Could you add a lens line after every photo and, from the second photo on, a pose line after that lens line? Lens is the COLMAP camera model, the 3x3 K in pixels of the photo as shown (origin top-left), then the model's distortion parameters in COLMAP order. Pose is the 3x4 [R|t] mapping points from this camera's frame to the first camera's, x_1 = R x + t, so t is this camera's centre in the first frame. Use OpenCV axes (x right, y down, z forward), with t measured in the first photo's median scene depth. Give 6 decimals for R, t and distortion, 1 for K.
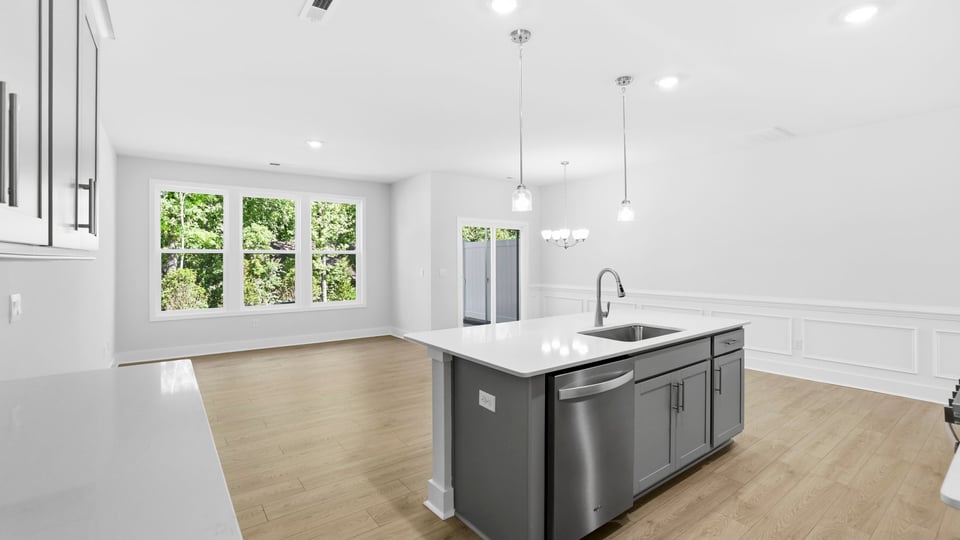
lens RADIAL K [[425.5, 0, 471.8], [0, 425.5, 264.4], [0, 0, 1]] dist [-0.046036, 0.017326]
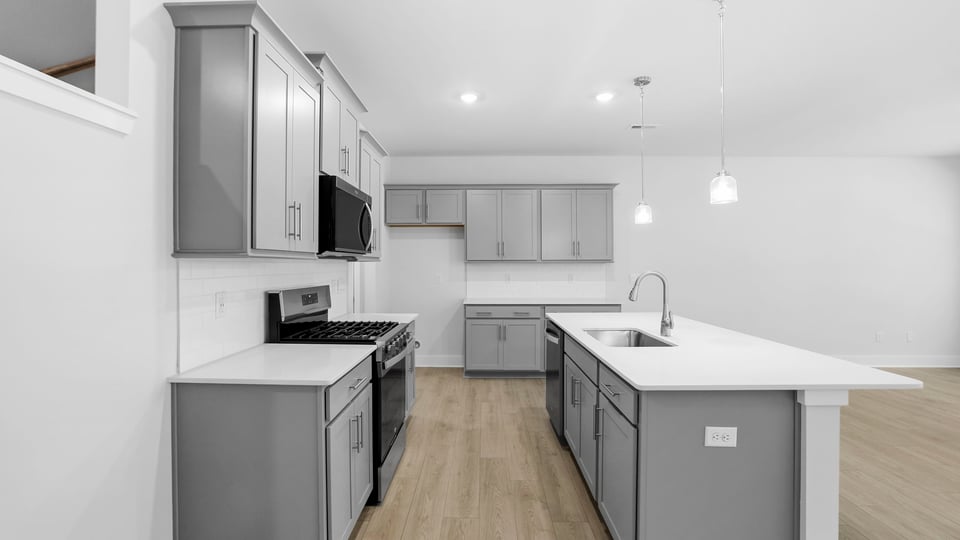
lens RADIAL K [[425.5, 0, 471.8], [0, 425.5, 264.4], [0, 0, 1]] dist [-0.046036, 0.017326]
pose [[-0.615505, 0.001364, -0.788132, 1.368602], [-0.006063, 0.999961, 0.006466, -0.012736], [0.788109, 0.008758, -0.615473, 1.322735]]
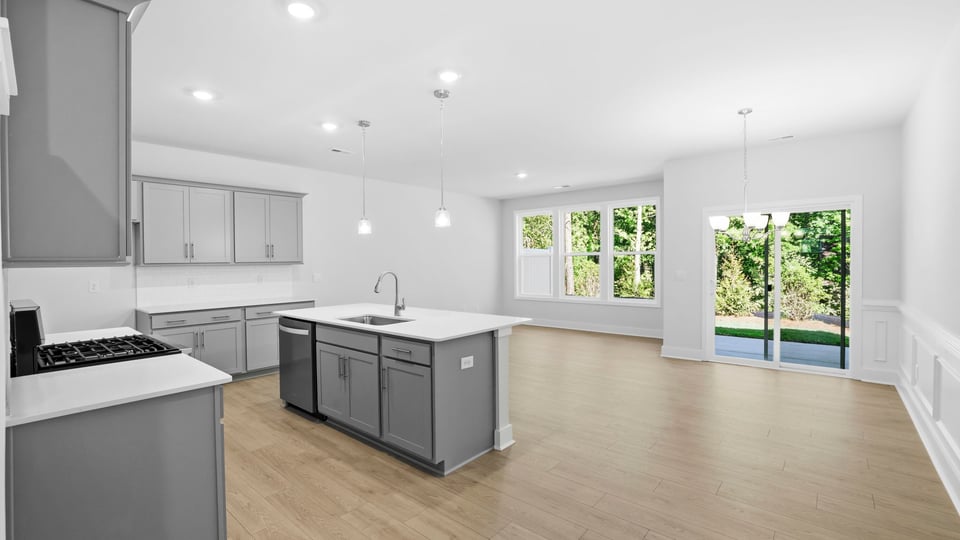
lens RADIAL K [[425.5, 0, 471.8], [0, 425.5, 264.4], [0, 0, 1]] dist [-0.046036, 0.017326]
pose [[0.211499, 0.005406, -0.977363, 1.738785], [0.003670, 0.999973, 0.006326, -0.020756], [0.977371, -0.004925, 0.211474, 1.020693]]
